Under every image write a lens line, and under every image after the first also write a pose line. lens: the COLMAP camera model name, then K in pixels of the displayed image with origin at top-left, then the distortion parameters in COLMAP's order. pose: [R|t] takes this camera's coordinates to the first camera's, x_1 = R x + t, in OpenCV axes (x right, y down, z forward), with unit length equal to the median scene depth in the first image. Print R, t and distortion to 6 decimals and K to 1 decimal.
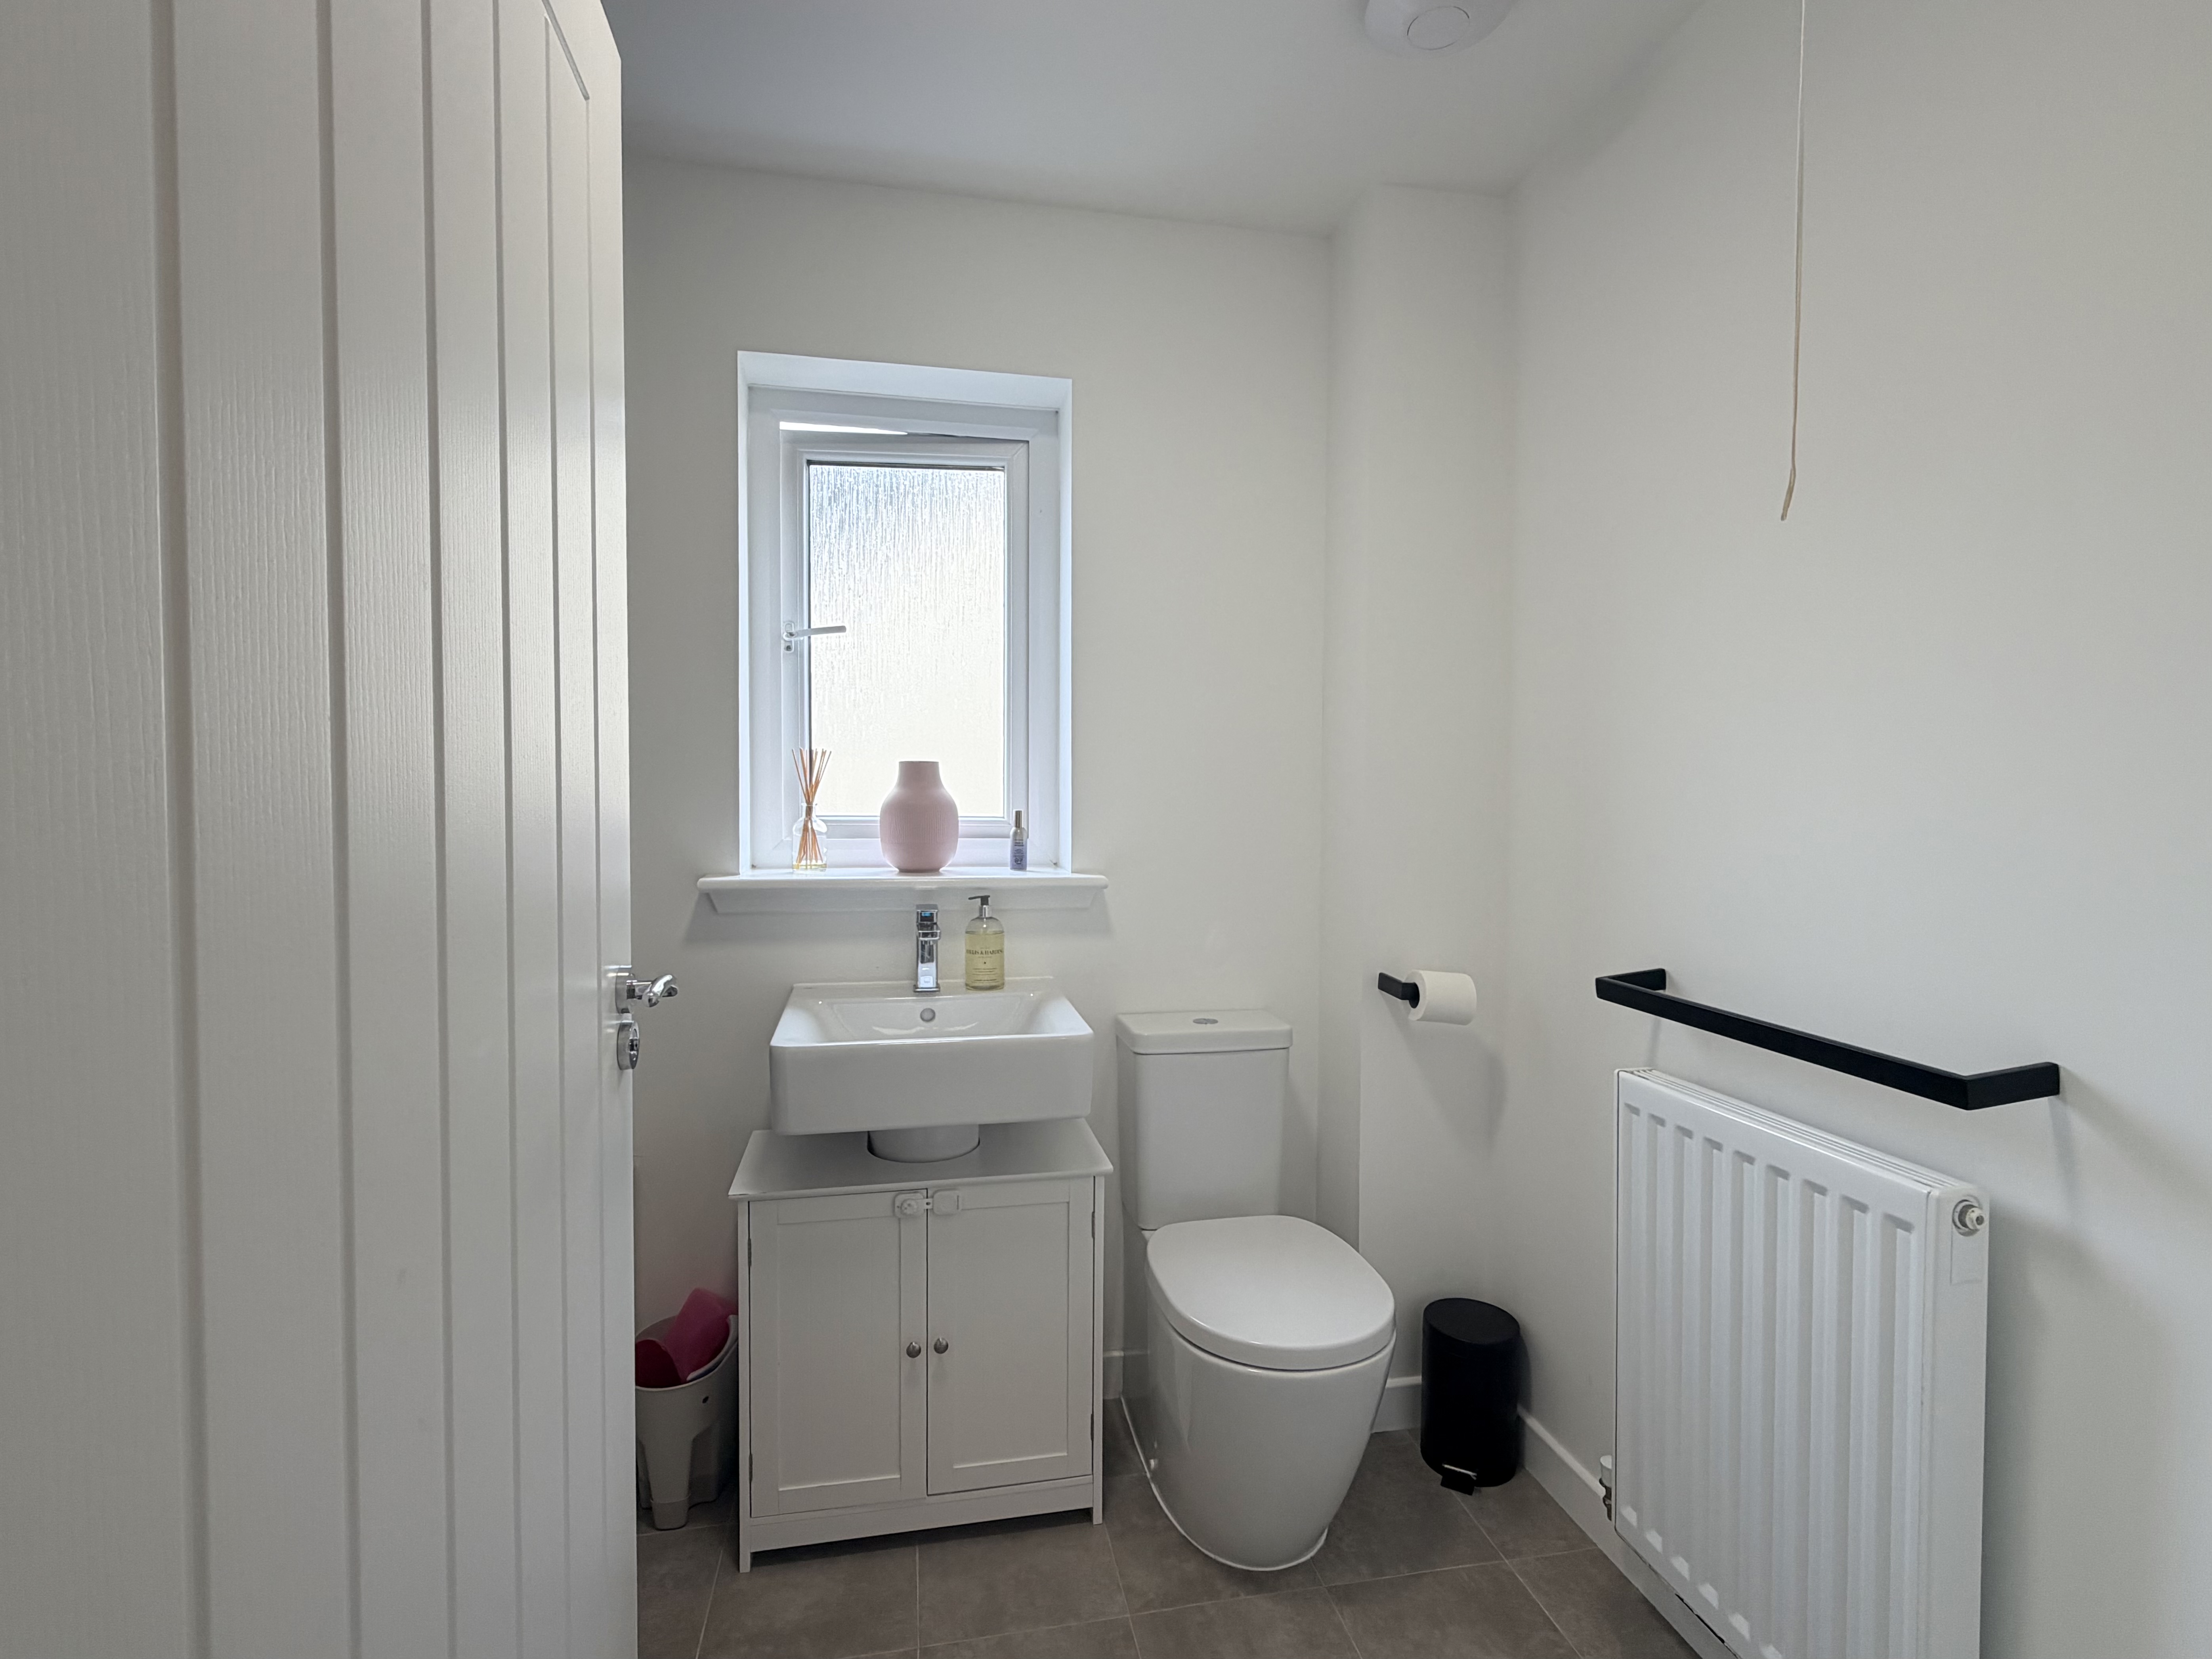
lens RADIAL K [[1029.6, 0, 1093.4], [0, 1029.6, 830.3], [0, 0, 1]] dist [0.001256, 0.000428]
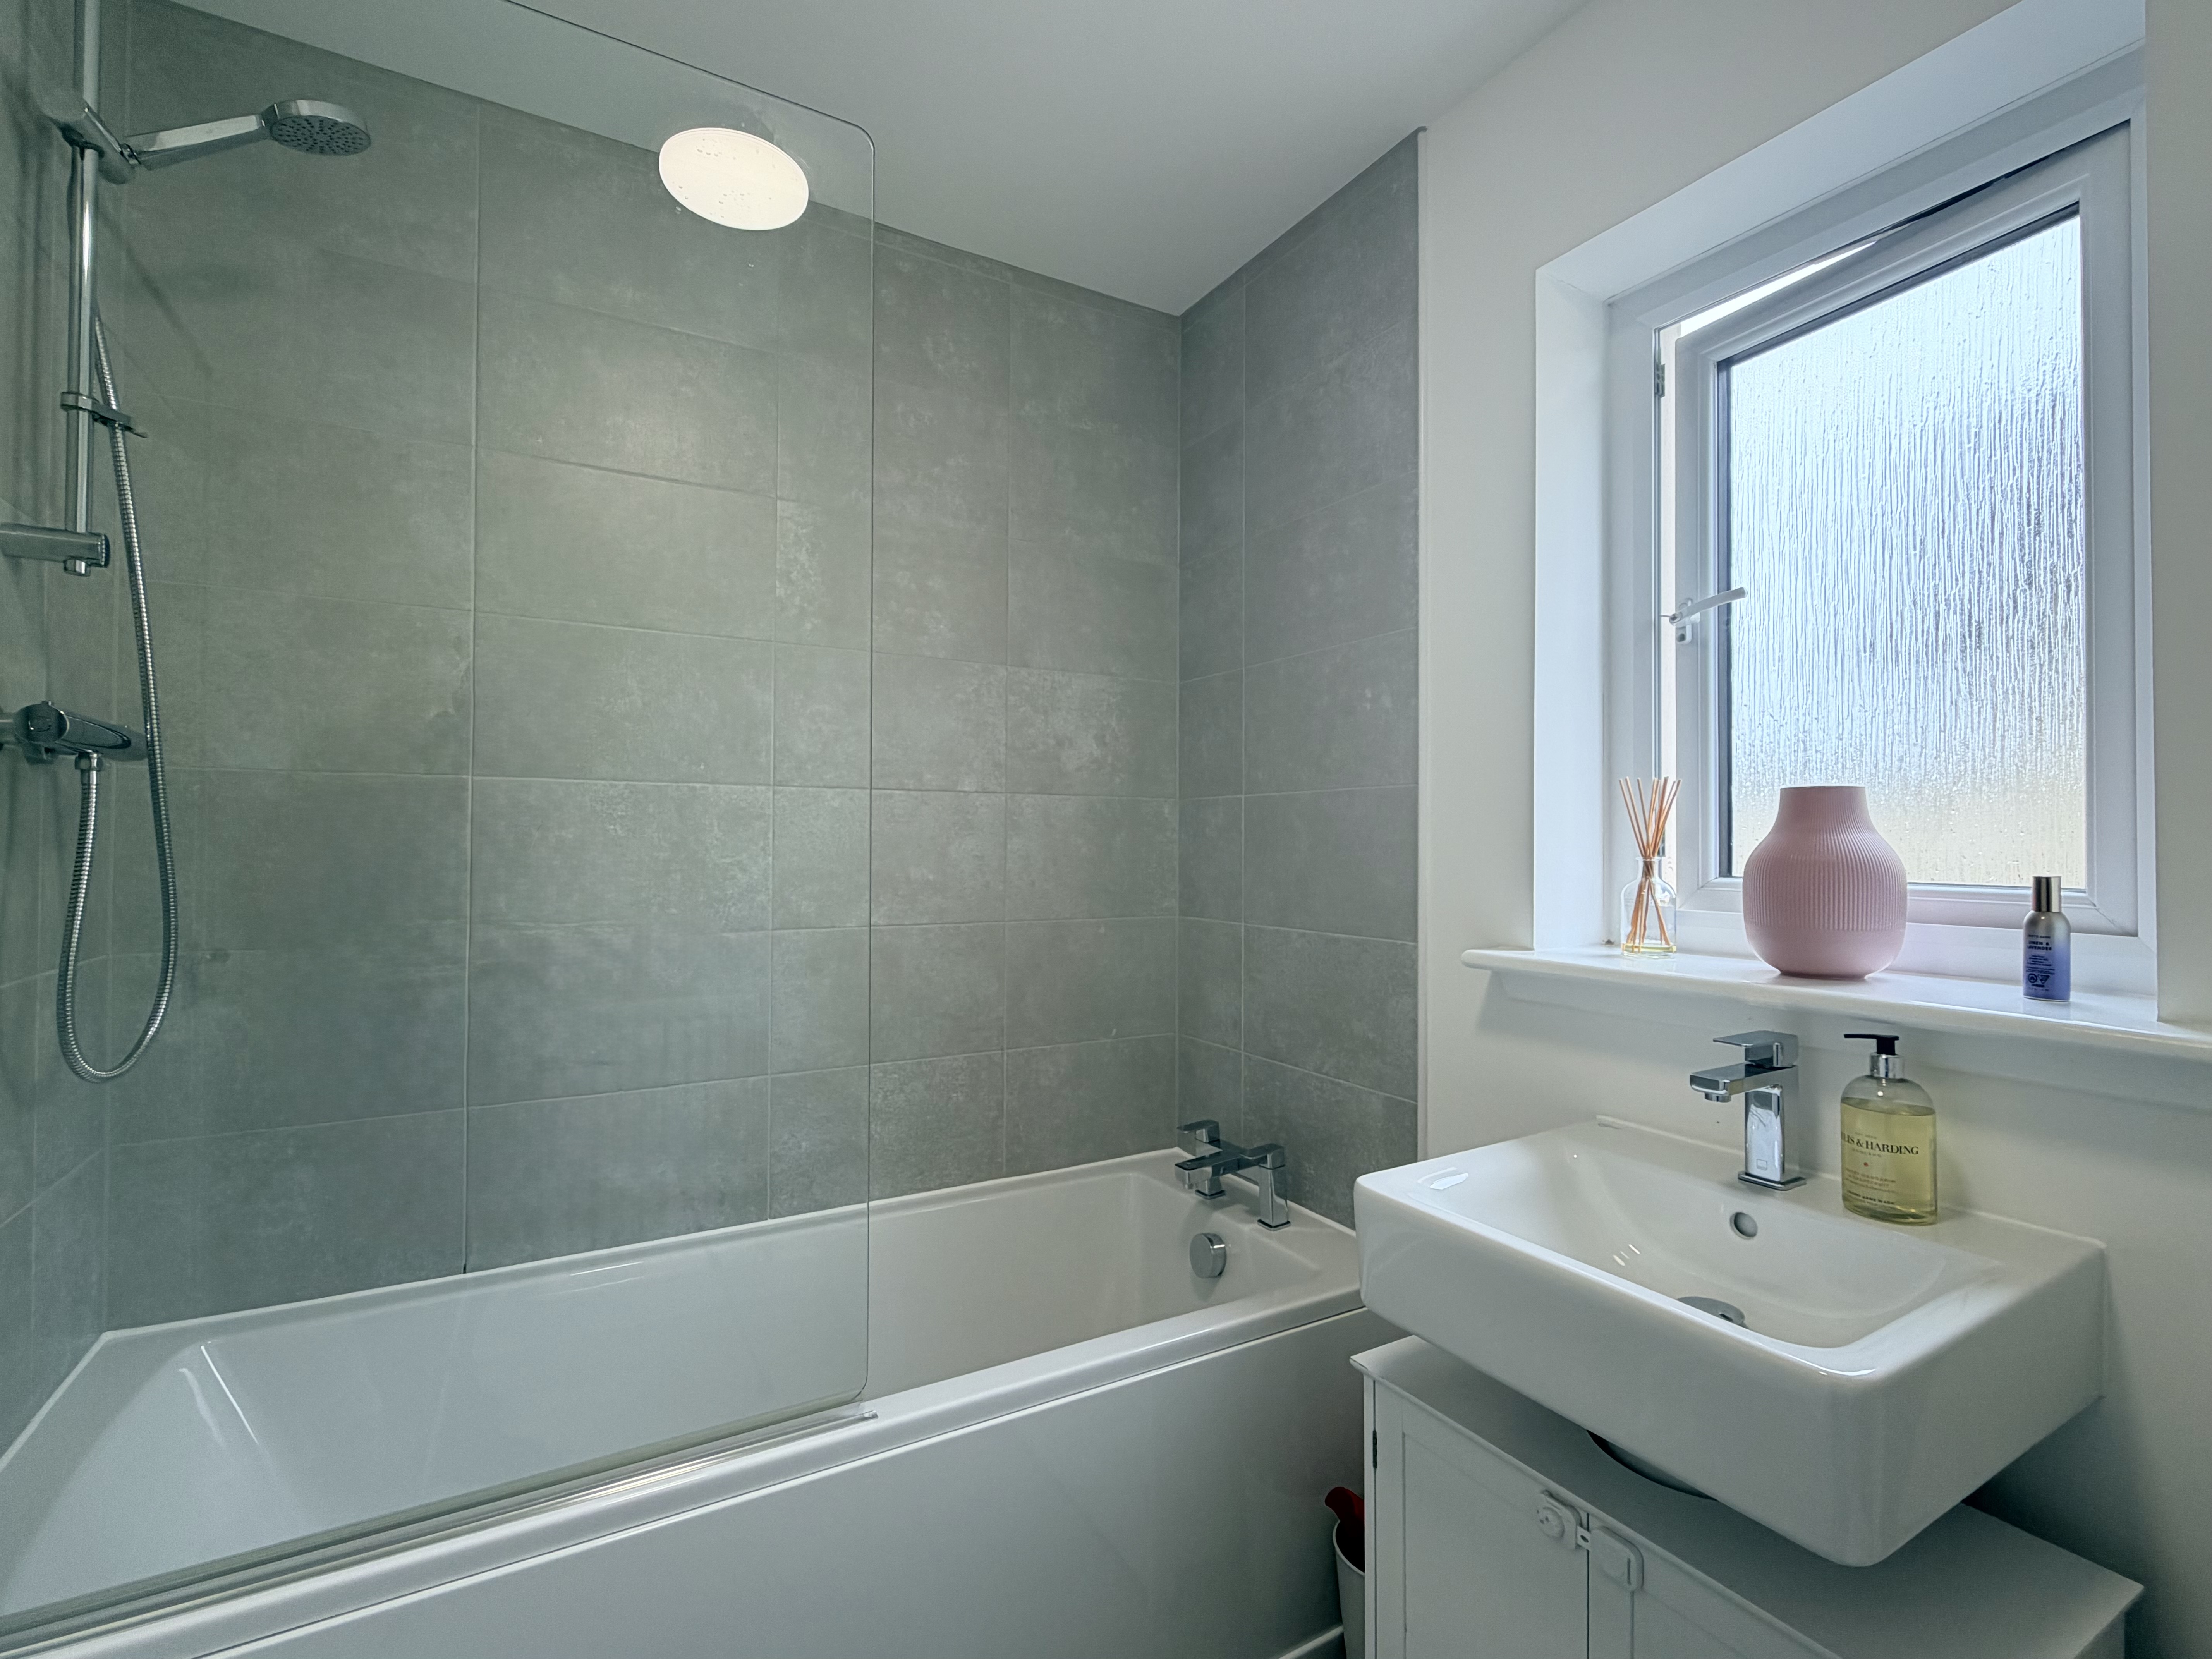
lens RADIAL K [[1021.6, 0, 1106.0], [0, 1021.6, 829.5], [0, 0, 1]] dist [0.001457, 0.000499]
pose [[0.314476, -0.019721, -0.949060, 0.255177], [-0.029009, 0.999118, -0.030374, -0.013986], [0.948822, 0.037084, 0.313627, 0.434165]]
